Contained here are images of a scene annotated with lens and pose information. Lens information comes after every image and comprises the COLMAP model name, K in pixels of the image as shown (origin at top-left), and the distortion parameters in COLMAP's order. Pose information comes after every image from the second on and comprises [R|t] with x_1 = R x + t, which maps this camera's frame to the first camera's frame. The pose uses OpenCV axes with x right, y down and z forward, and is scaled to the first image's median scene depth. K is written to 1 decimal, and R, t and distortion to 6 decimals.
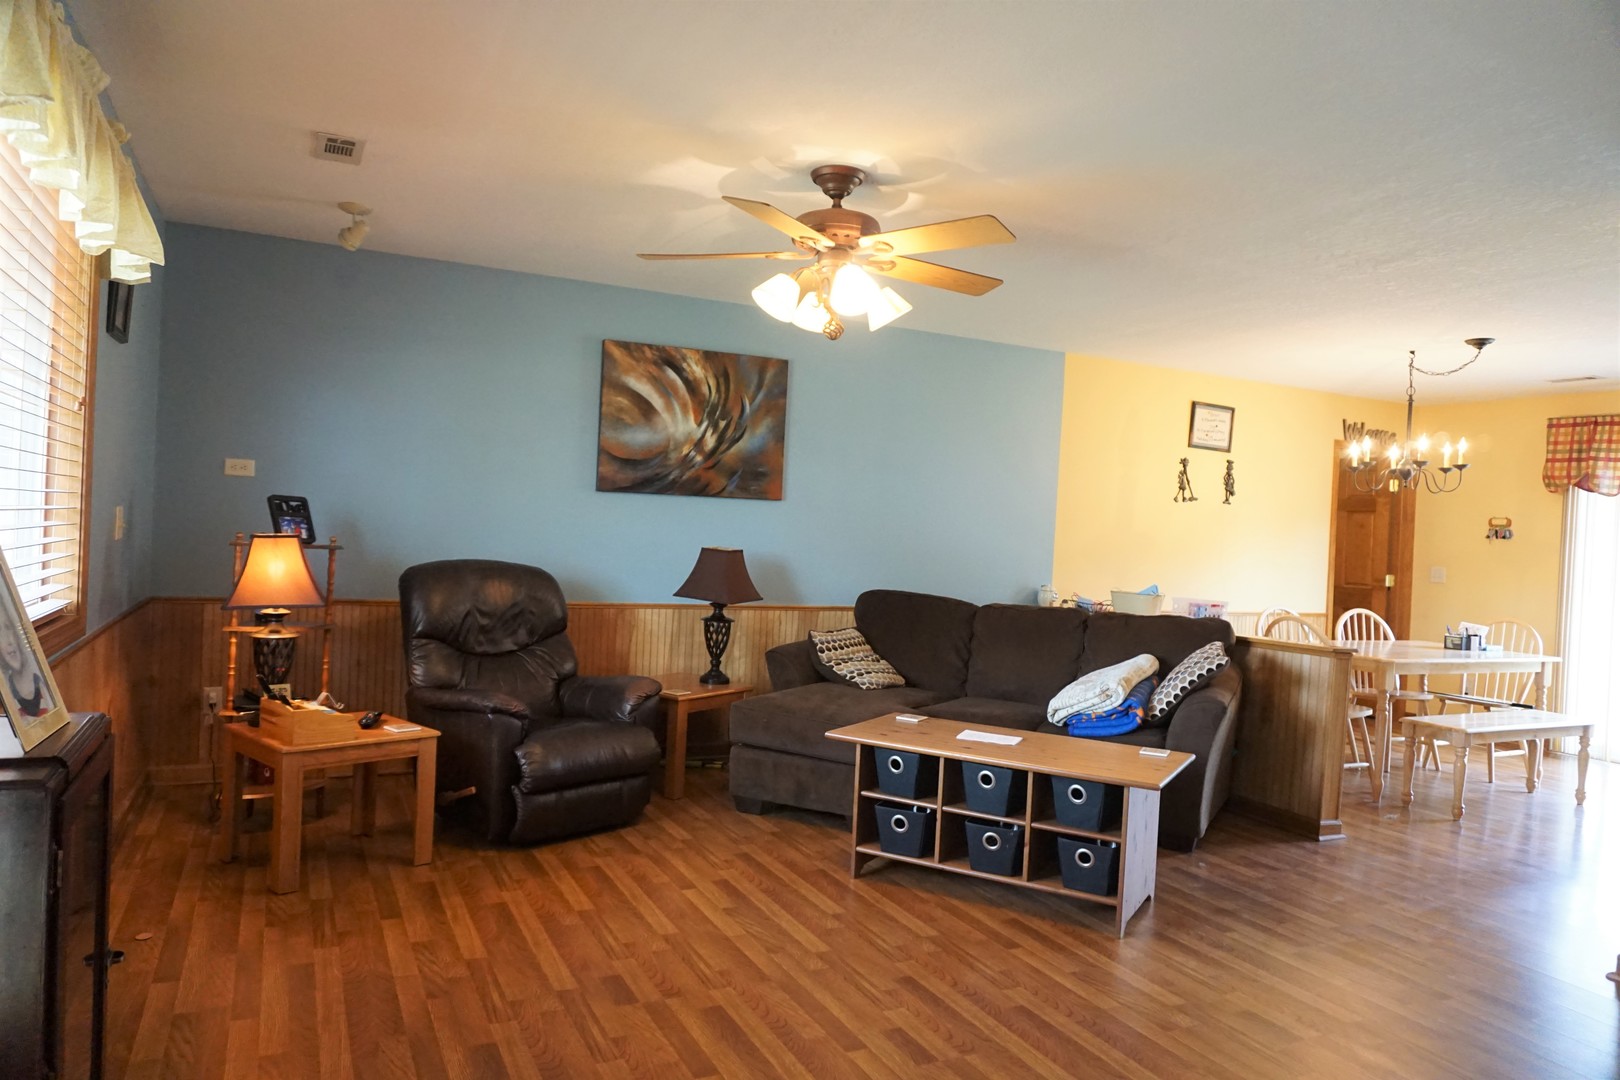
lens RADIAL K [[1076.8, 0, 810.9], [0, 1076.8, 536.9], [0, 0, 1]] dist [-0.052011, 0.036621]
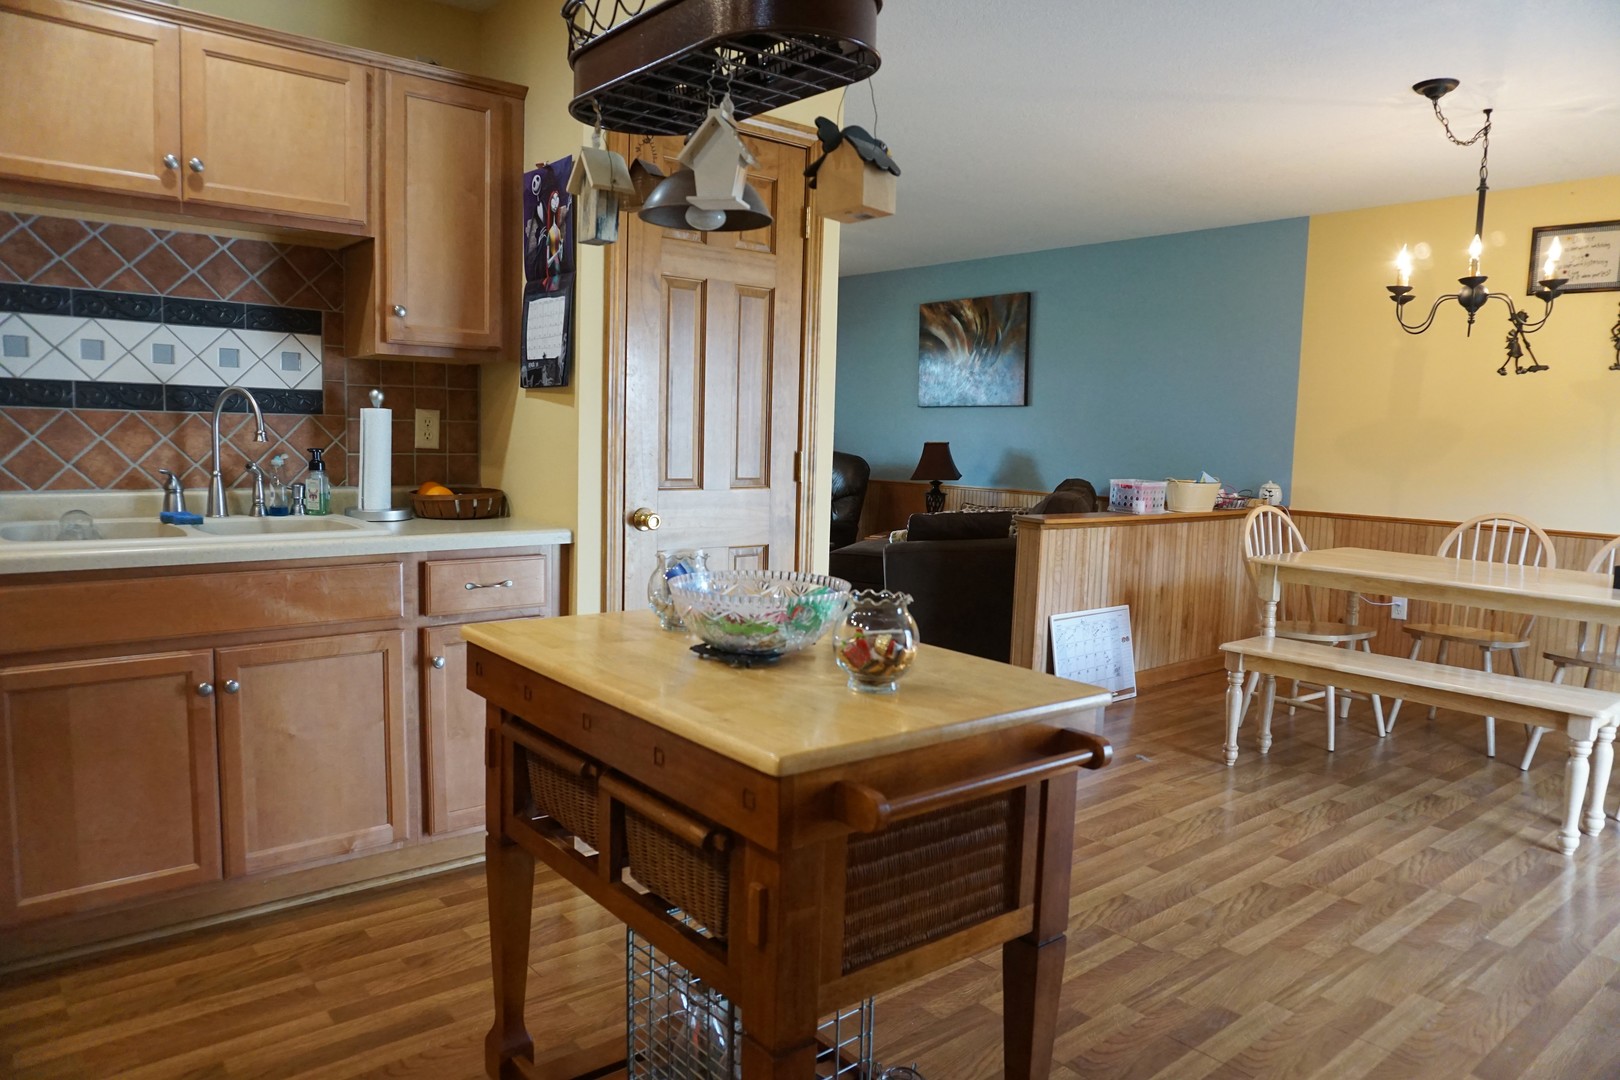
lens RADIAL K [[1076.8, 0, 836.0], [0, 1076.8, 536.1], [0, 0, 1]] dist [-0.052011, 0.036621]
pose [[0.239797, 0.052751, -0.969389, 1.214002], [-0.022231, 0.998559, 0.048839, 0.066418], [0.970569, 0.009839, 0.240624, 0.514961]]
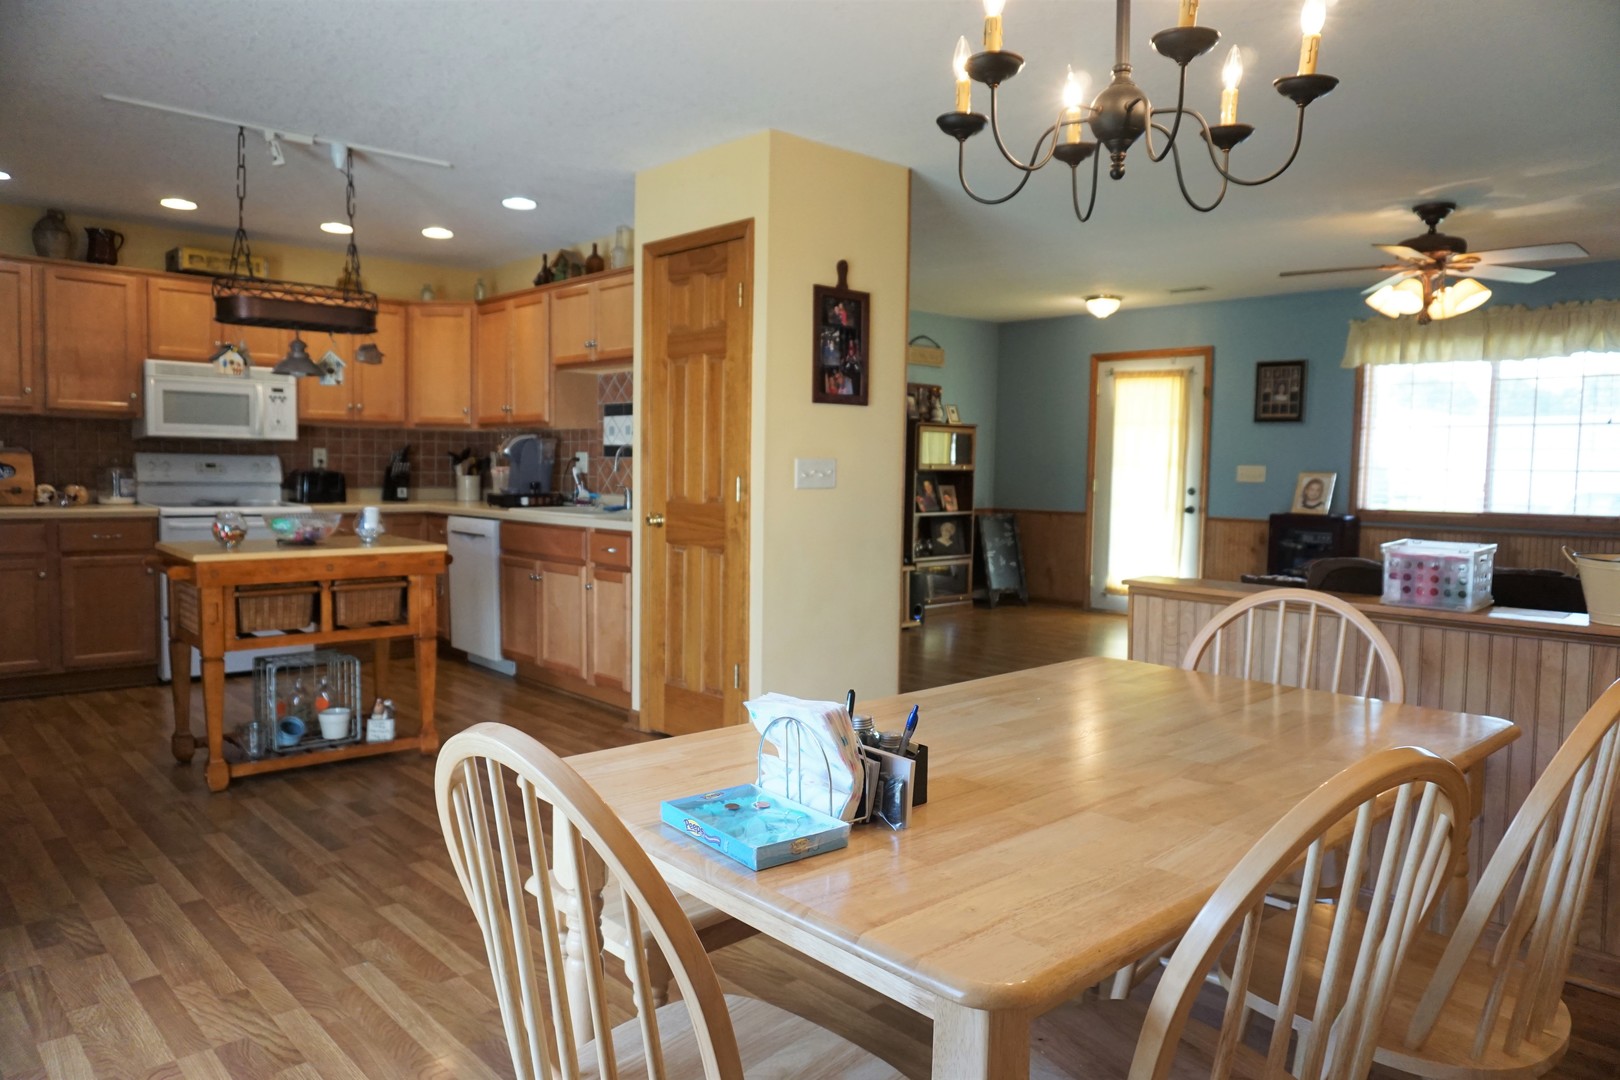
lens RADIAL K [[1076.8, 0, 794.9], [0, 1076.8, 544.8], [0, 0, 1]] dist [-0.052011, 0.036621]
pose [[-0.955026, -0.039490, -0.293881, 0.800099], [-0.062776, 0.995554, 0.070226, 0.041059], [0.289801, 0.085516, -0.953259, 1.385059]]
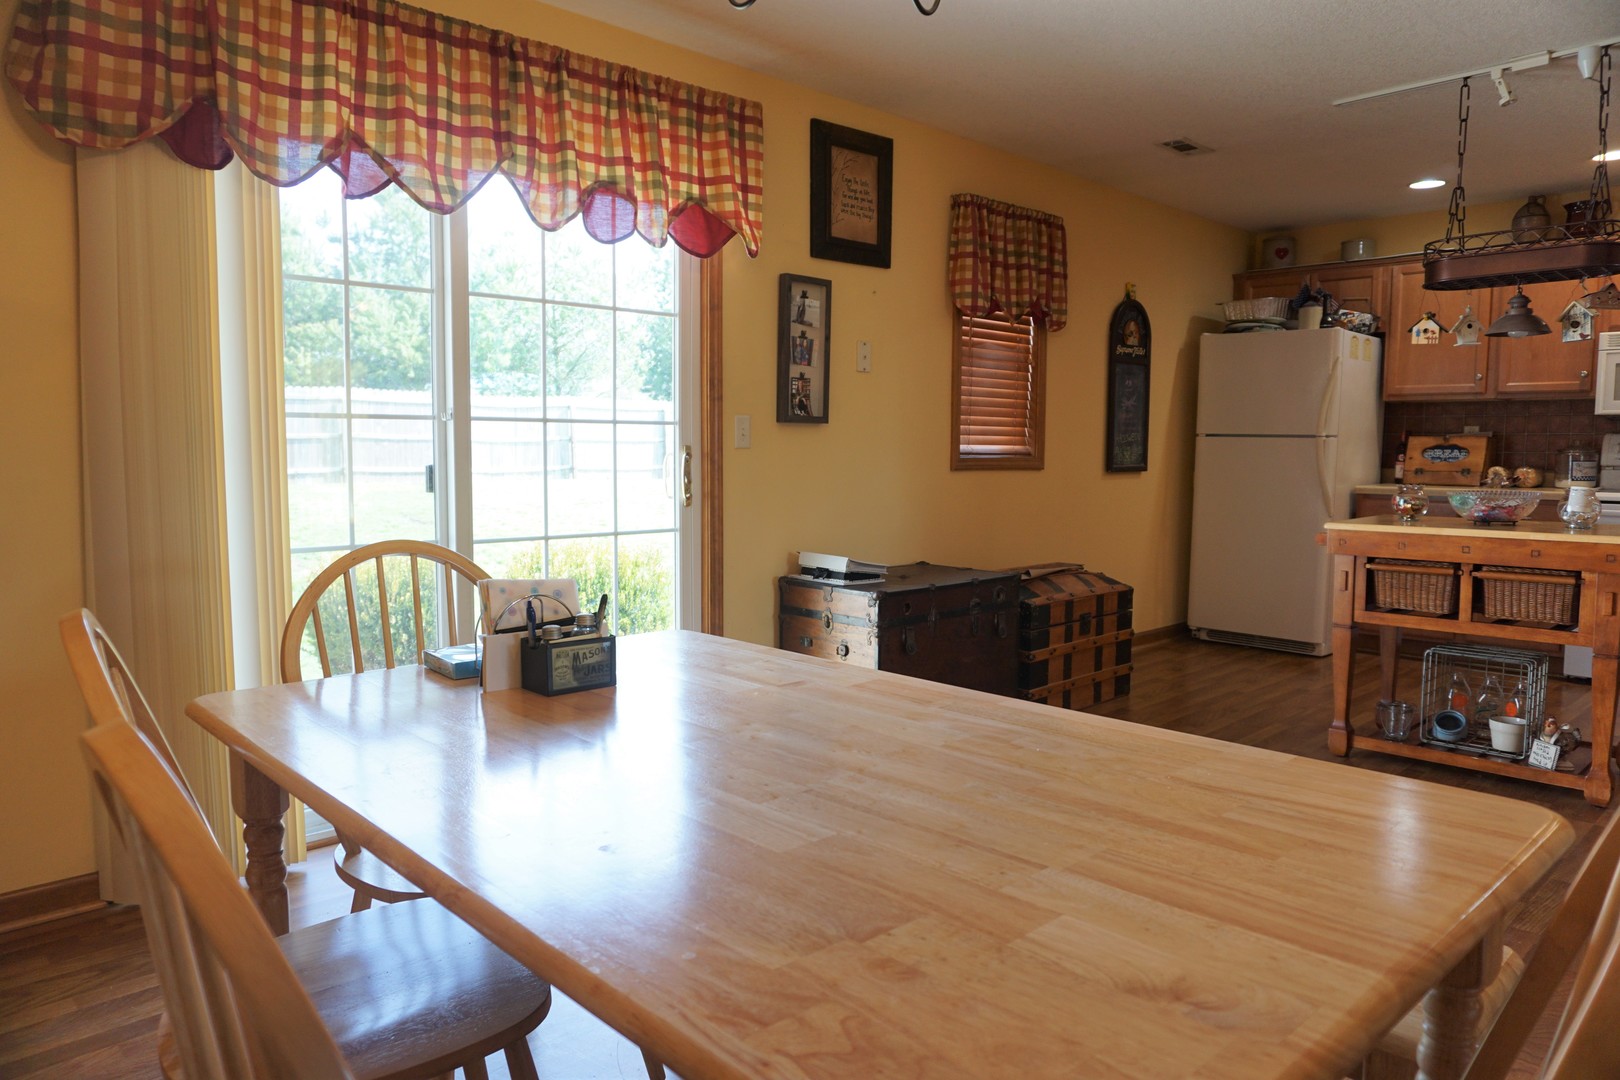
lens RADIAL K [[1076.8, 0, 814.3], [0, 1076.8, 542.5], [0, 0, 1]] dist [-0.052011, 0.036621]
pose [[-0.319065, -0.124348, 0.939540, 0.392195], [-0.005017, 0.991563, 0.129530, 0.041702], [-0.947720, 0.036614, -0.316996, 1.171518]]
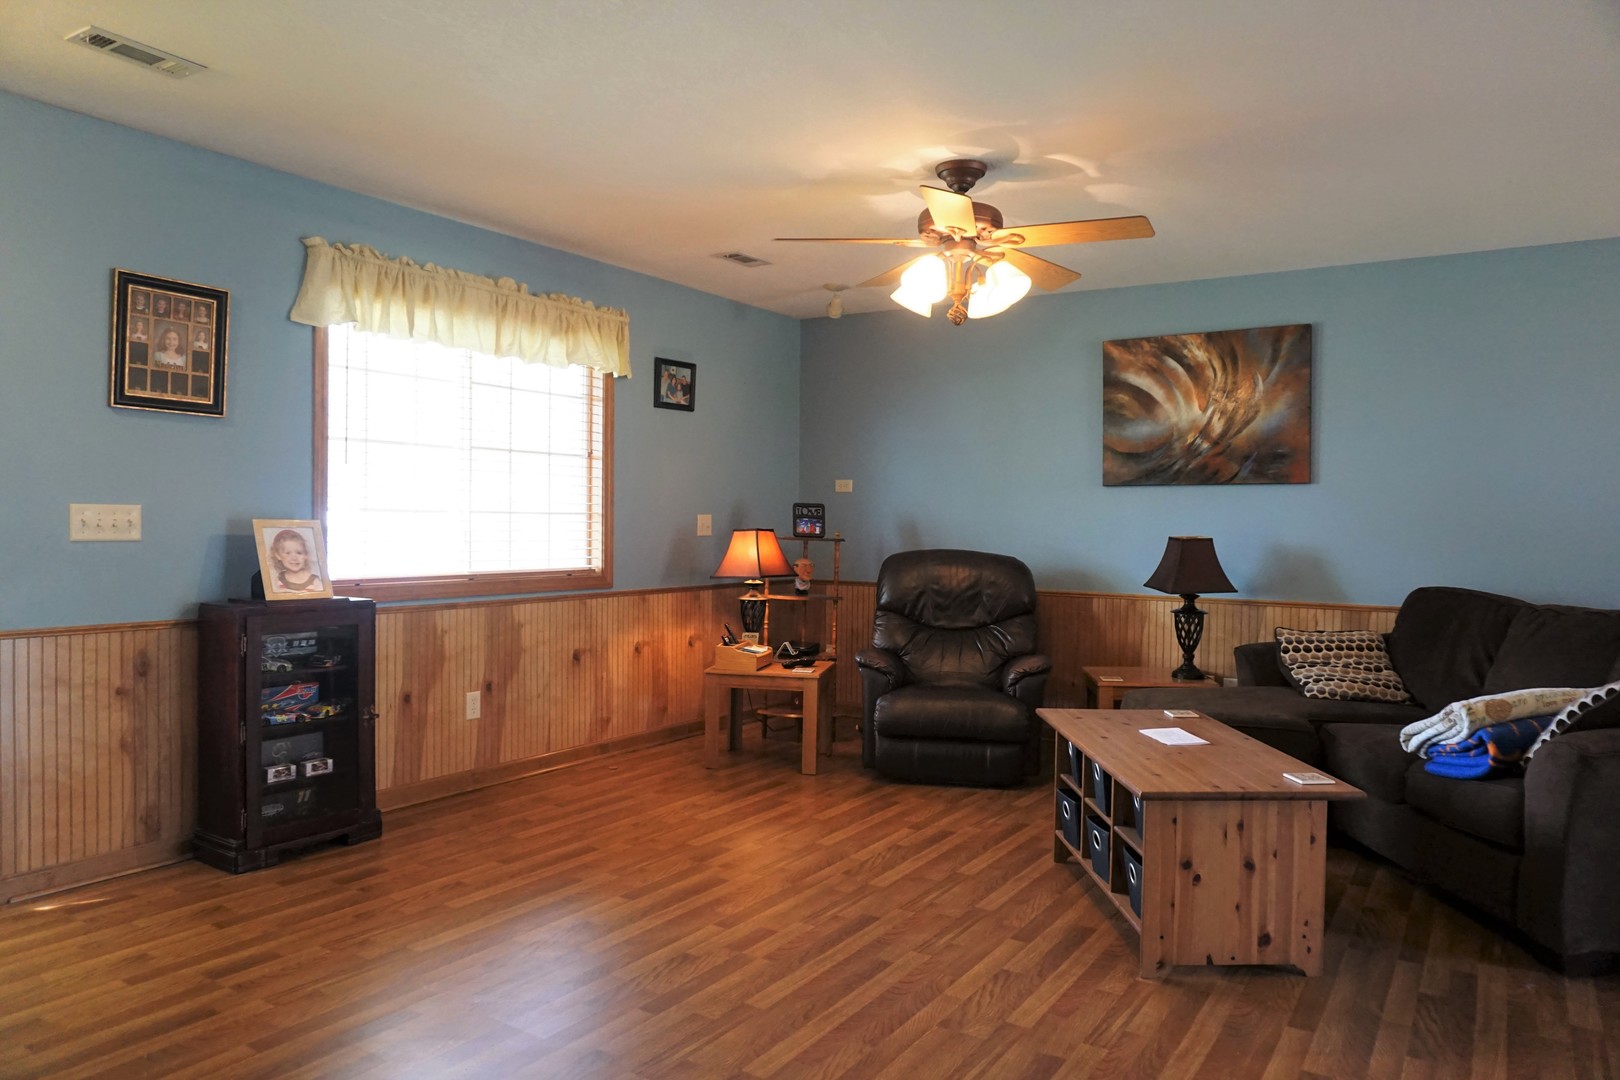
lens RADIAL K [[1076.8, 0, 805.4], [0, 1076.8, 517.0], [0, 0, 1]] dist [-0.052011, 0.036621]
pose [[0.512164, -0.044848, -0.857716, 0.542168], [0.003398, 0.998734, -0.050193, 0.038366], [0.858881, 0.022792, 0.511668, 0.214345]]
